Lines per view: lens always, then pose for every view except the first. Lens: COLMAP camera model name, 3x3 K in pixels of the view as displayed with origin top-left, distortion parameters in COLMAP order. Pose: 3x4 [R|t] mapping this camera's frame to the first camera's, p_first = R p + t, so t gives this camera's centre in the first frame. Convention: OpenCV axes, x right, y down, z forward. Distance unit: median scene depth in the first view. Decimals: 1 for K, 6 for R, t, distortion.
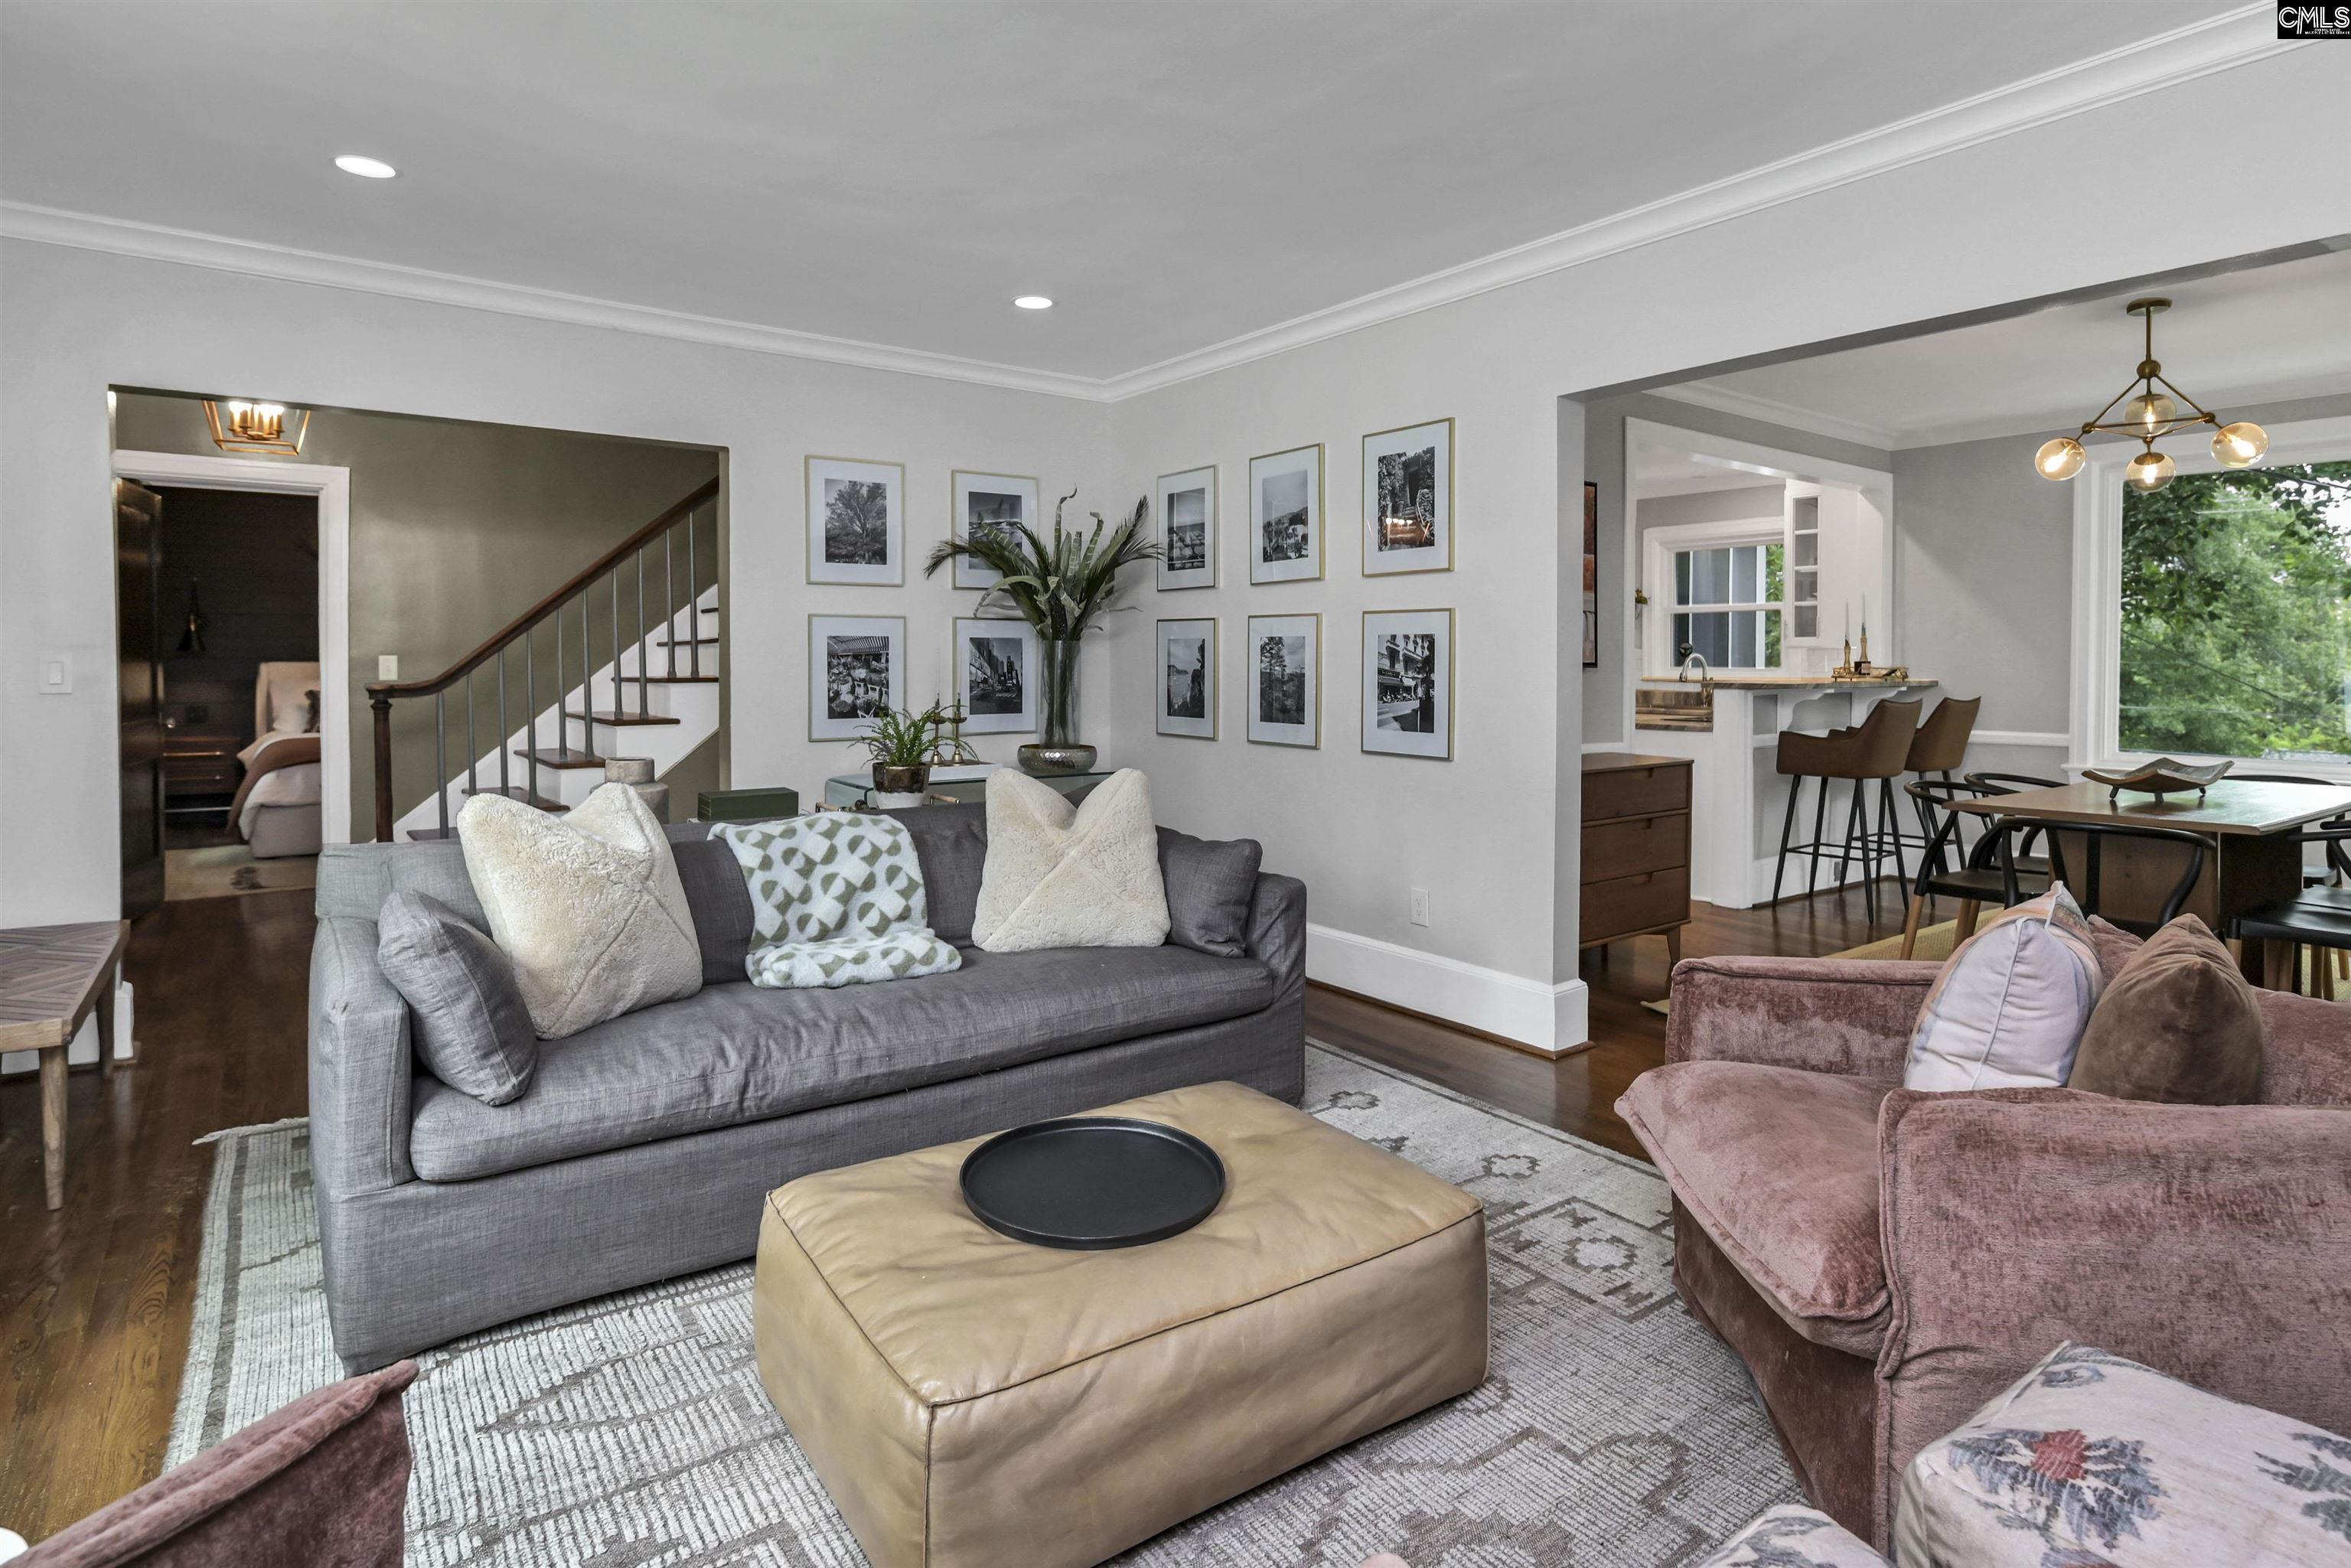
lens RADIAL K [[1206.6, 0, 1180.7], [0, 1206.6, 744.2], [0, 0, 1]] dist [0.001478, -0.000579]
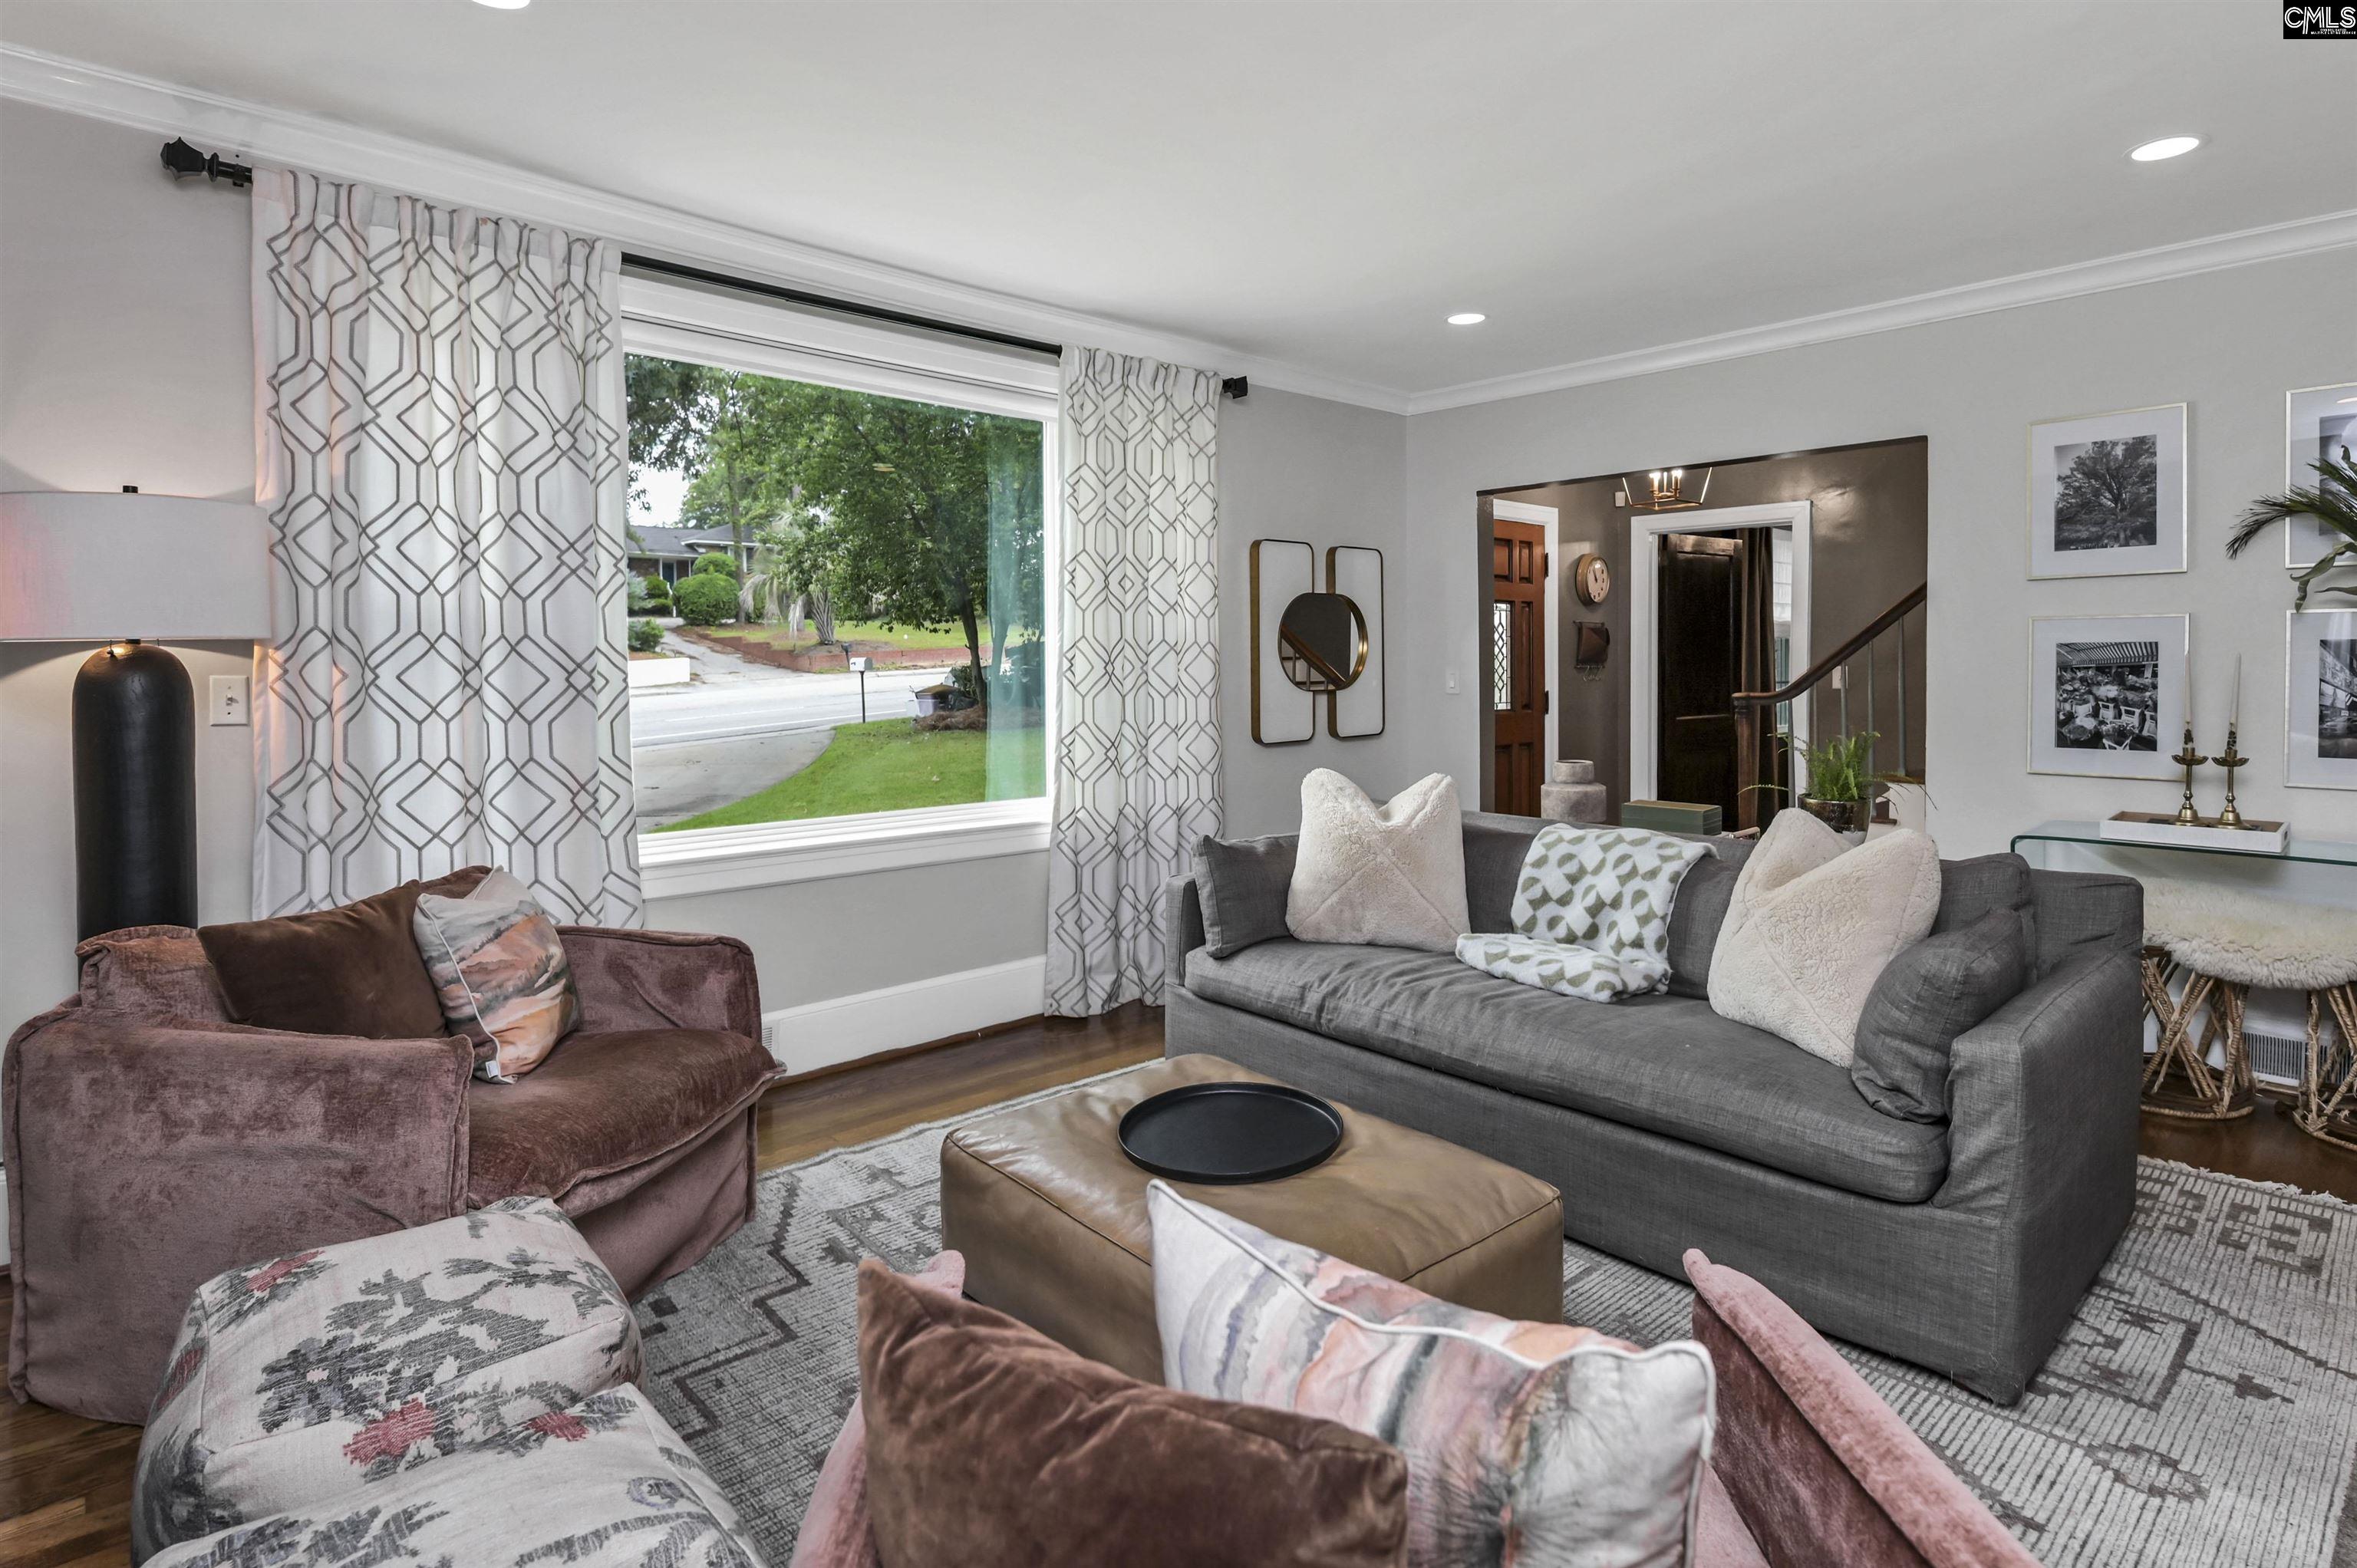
lens RADIAL K [[1194.1, 0, 1178.5], [0, 1194.1, 784.0], [0, 0, 1]] dist [0.000866, -0.000148]
pose [[0.122370, 0.094638, -0.987962, 0.425847], [-0.064232, 0.994112, 0.087271, -0.028824], [0.990404, 0.052779, 0.127728, 0.326773]]
